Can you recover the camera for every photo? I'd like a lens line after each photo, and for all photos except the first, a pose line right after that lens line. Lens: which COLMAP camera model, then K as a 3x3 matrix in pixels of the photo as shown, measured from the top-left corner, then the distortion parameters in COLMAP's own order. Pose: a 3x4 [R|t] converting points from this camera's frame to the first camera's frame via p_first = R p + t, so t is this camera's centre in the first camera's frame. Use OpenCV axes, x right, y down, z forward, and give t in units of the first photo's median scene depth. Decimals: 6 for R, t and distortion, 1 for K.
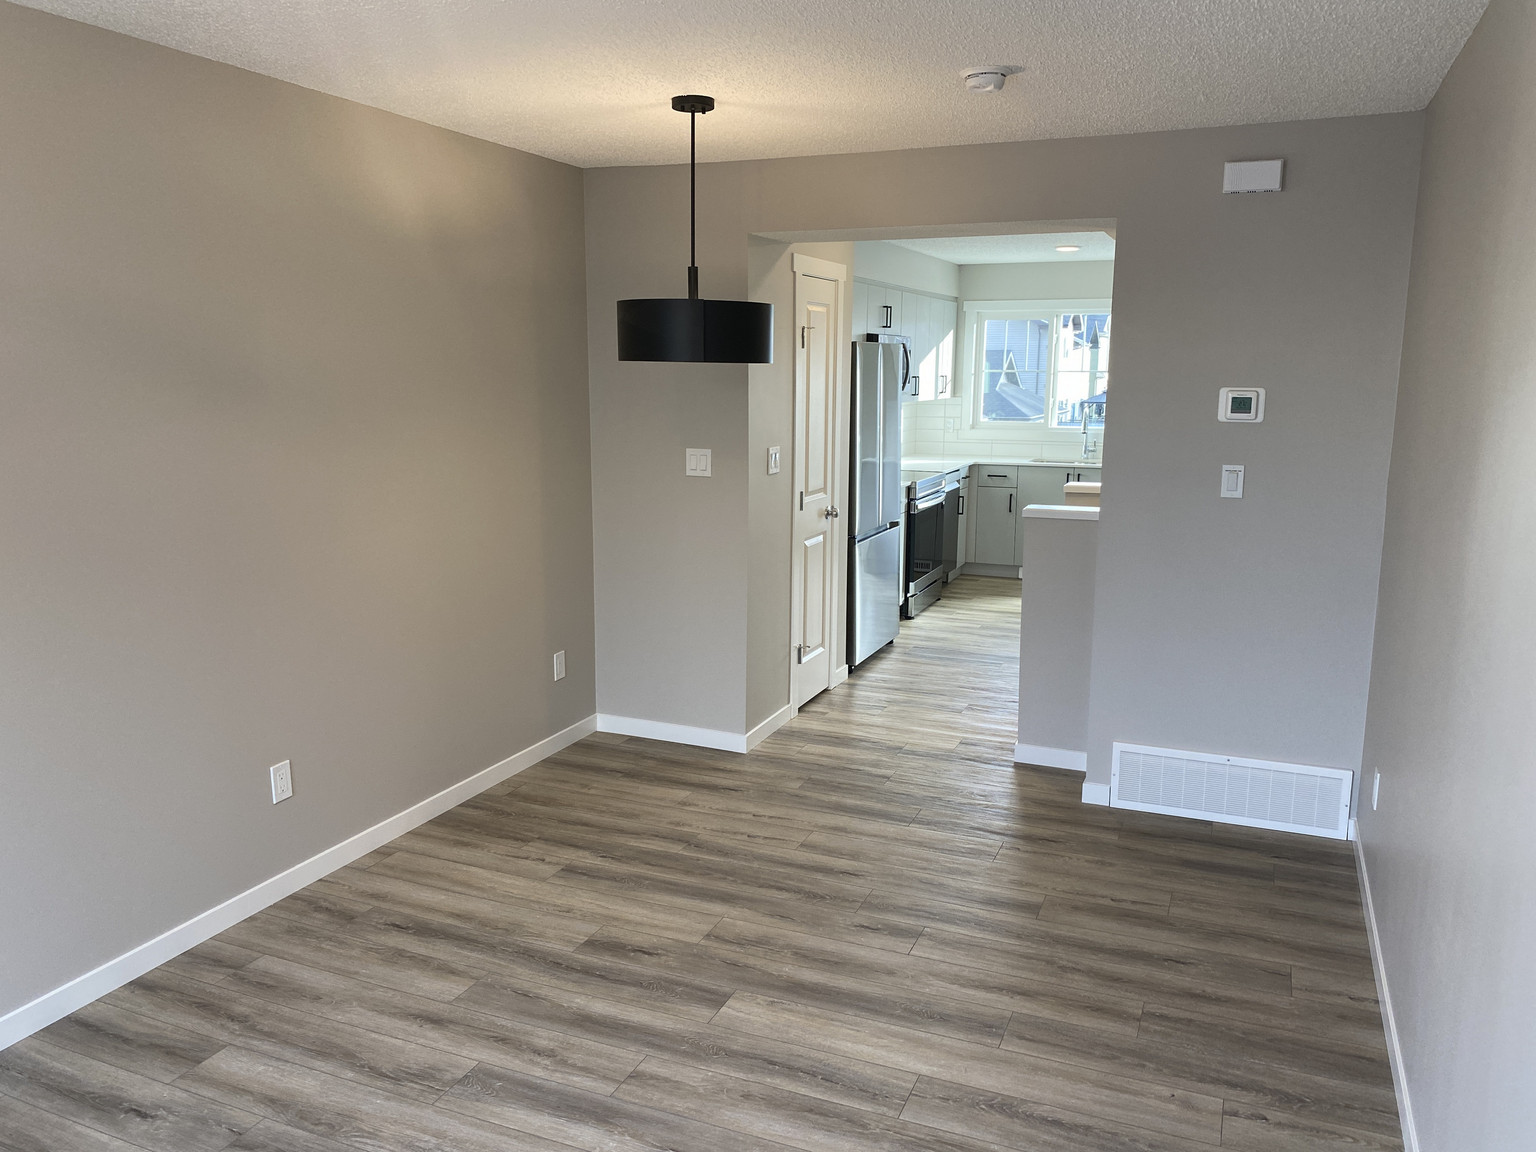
lens RADIAL K [[1162.0, 0, 740.3], [0, 1162.0, 575.2], [0, 0, 1]] dist [0.006362, 0.001623]
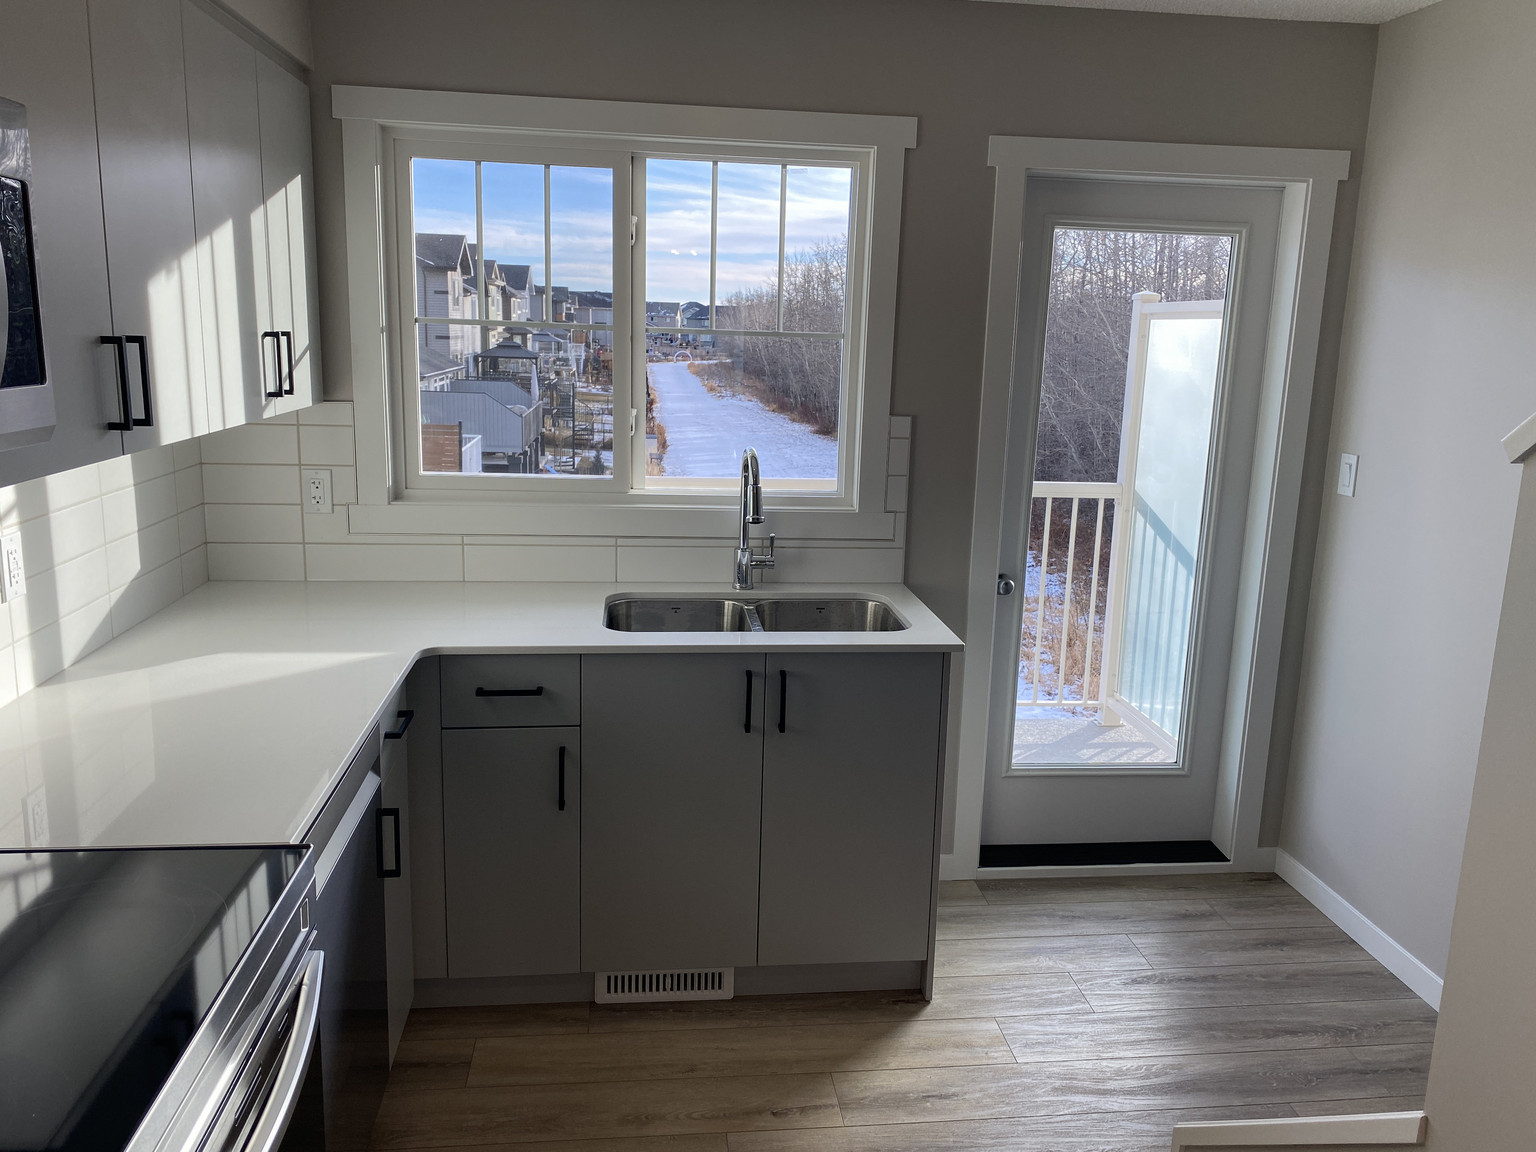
lens RADIAL K [[1176.4, 0, 783.4], [0, 1176.4, 562.5], [0, 0, 1]] dist [0.092427, -0.187794]
pose [[0.856431, -0.077796, 0.510366, 0.124956], [0.063881, 0.996953, 0.044770, -0.118352], [-0.512293, -0.005740, 0.858791, 0.673831]]
